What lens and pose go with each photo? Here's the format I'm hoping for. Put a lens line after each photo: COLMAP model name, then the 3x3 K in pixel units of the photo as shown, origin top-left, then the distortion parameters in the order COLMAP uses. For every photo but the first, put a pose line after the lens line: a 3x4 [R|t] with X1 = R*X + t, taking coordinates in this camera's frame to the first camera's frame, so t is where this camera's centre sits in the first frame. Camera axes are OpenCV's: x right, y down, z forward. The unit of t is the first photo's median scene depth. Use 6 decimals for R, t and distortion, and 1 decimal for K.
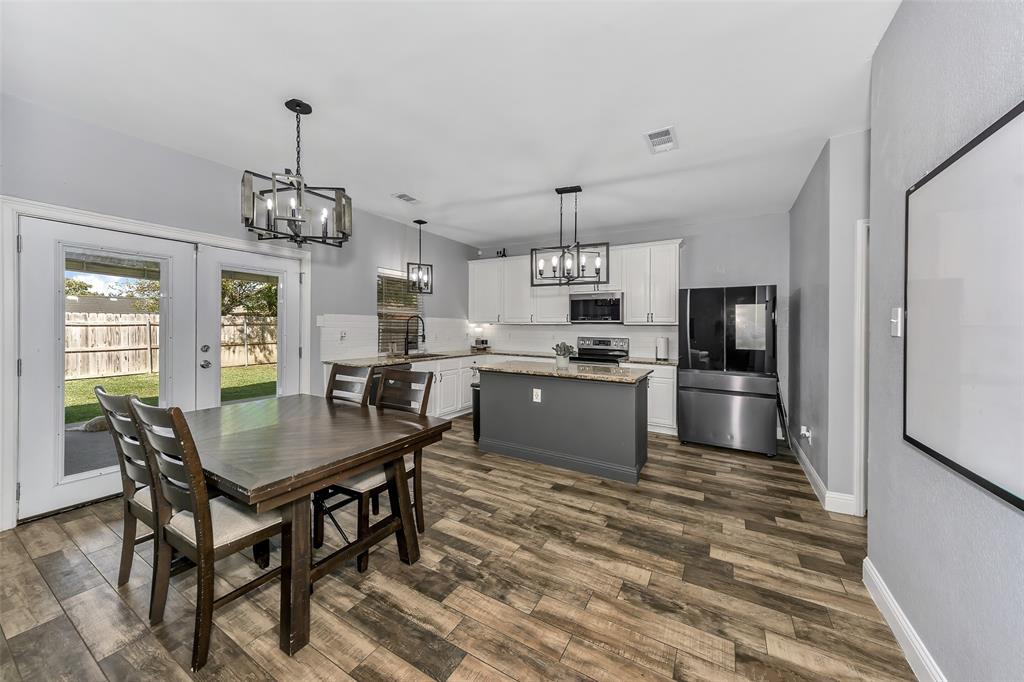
lens RADIAL K [[373.5, 0, 510.0], [0, 373.5, 329.3], [0, 0, 1]] dist [0.008176, 0.000725]
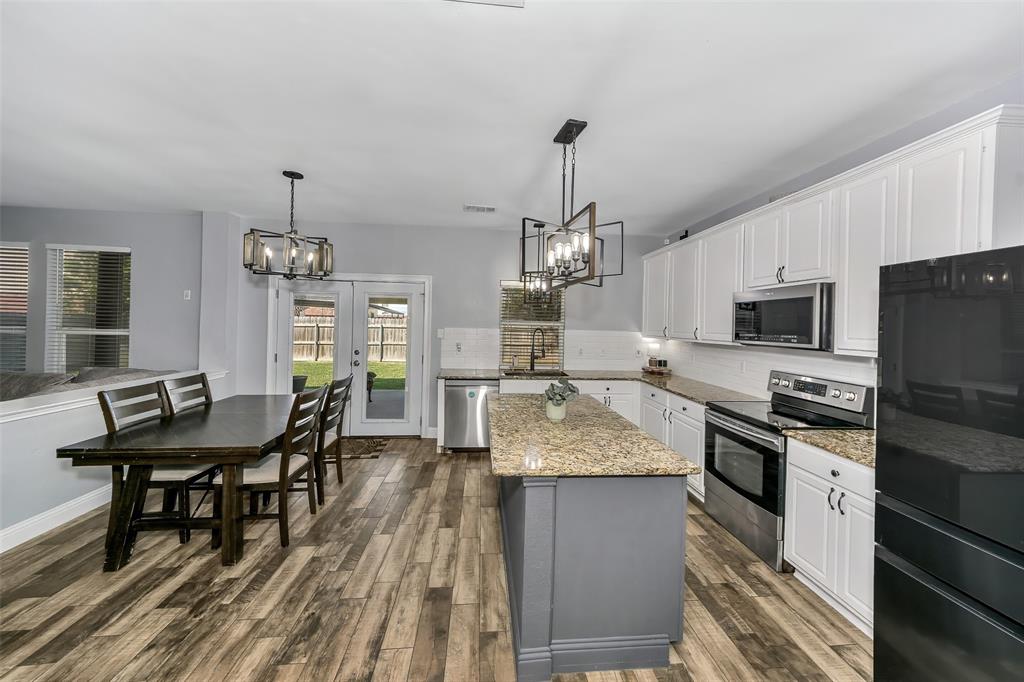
lens RADIAL K [[373.5, 0, 505.9], [0, 373.5, 324.1], [0, 0, 1]] dist [0.008176, 0.000725]
pose [[0.564918, 0.003438, -0.825140, 0.786467], [-0.020127, 0.999751, -0.009614, -0.063378], [0.824901, 0.022039, 0.564847, 0.733550]]
